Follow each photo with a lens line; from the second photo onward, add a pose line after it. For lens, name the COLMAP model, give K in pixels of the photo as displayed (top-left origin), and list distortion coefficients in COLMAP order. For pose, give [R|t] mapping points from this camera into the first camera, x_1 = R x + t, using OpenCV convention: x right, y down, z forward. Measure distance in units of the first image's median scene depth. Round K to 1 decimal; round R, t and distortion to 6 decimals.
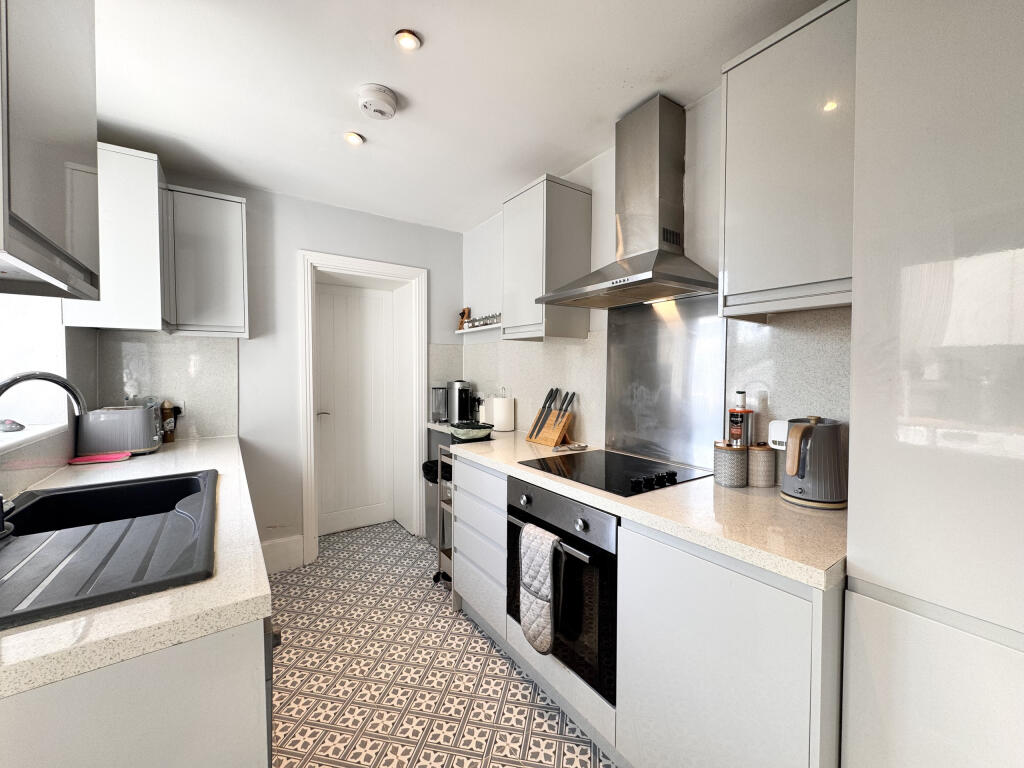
lens RADIAL K [[404.0, 0, 511.9], [0, 404.0, 381.6], [0, 0, 1]] dist [0.002160, 0.000045]
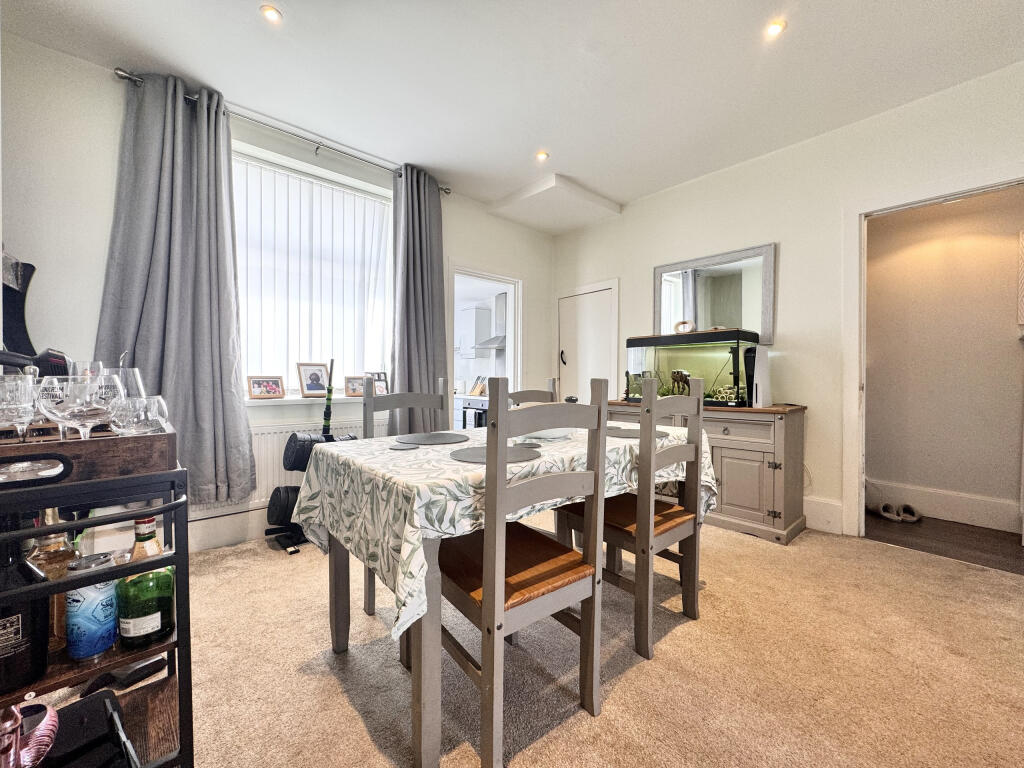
lens RADIAL K [[404.0, 0, 510.1], [0, 404.0, 383.5], [0, 0, 1]] dist [0.002160, 0.000045]
pose [[0.992991, 0.003916, 0.118124, -0.018879], [-0.001997, 0.999864, -0.016361, 0.176278], [-0.118172, 0.016010, 0.992864, -2.705807]]
